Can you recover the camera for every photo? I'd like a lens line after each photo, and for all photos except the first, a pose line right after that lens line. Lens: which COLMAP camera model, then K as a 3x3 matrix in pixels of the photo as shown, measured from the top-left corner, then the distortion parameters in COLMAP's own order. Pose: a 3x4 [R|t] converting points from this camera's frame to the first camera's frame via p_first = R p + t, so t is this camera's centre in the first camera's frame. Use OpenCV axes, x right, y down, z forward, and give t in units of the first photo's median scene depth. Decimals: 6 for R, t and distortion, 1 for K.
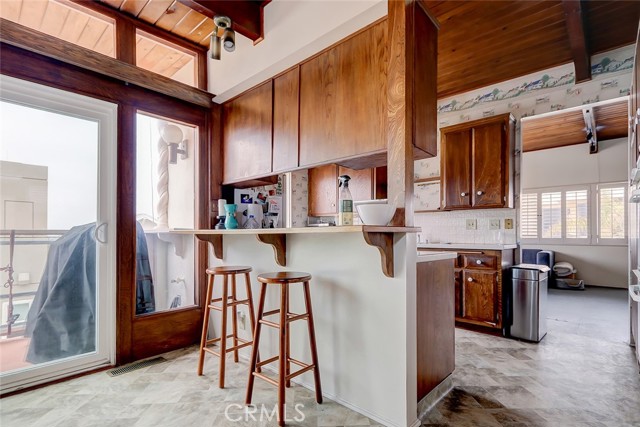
lens RADIAL K [[310.8, 0, 321.9], [0, 310.8, 232.9], [0, 0, 1]] dist [0.002197, 0.000502]
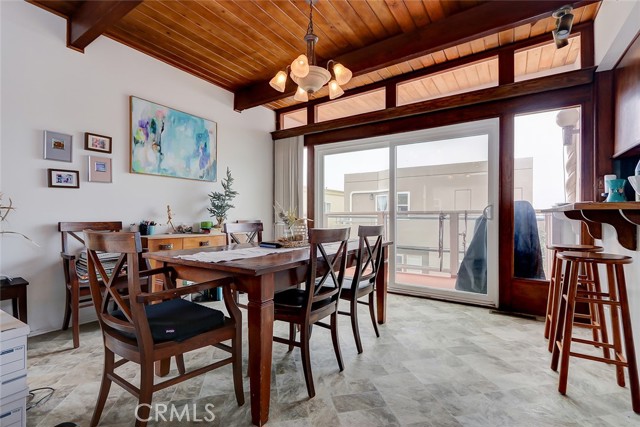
lens RADIAL K [[294.8, 0, 312.8], [0, 294.8, 214.5], [0, 0, 1]] dist [0.000046, -0.000328]
pose [[0.136654, 0.001038, -0.990618, 0.512716], [0.007142, 0.999972, 0.002033, 0.001787], [0.990593, -0.007352, 0.136643, 0.017658]]
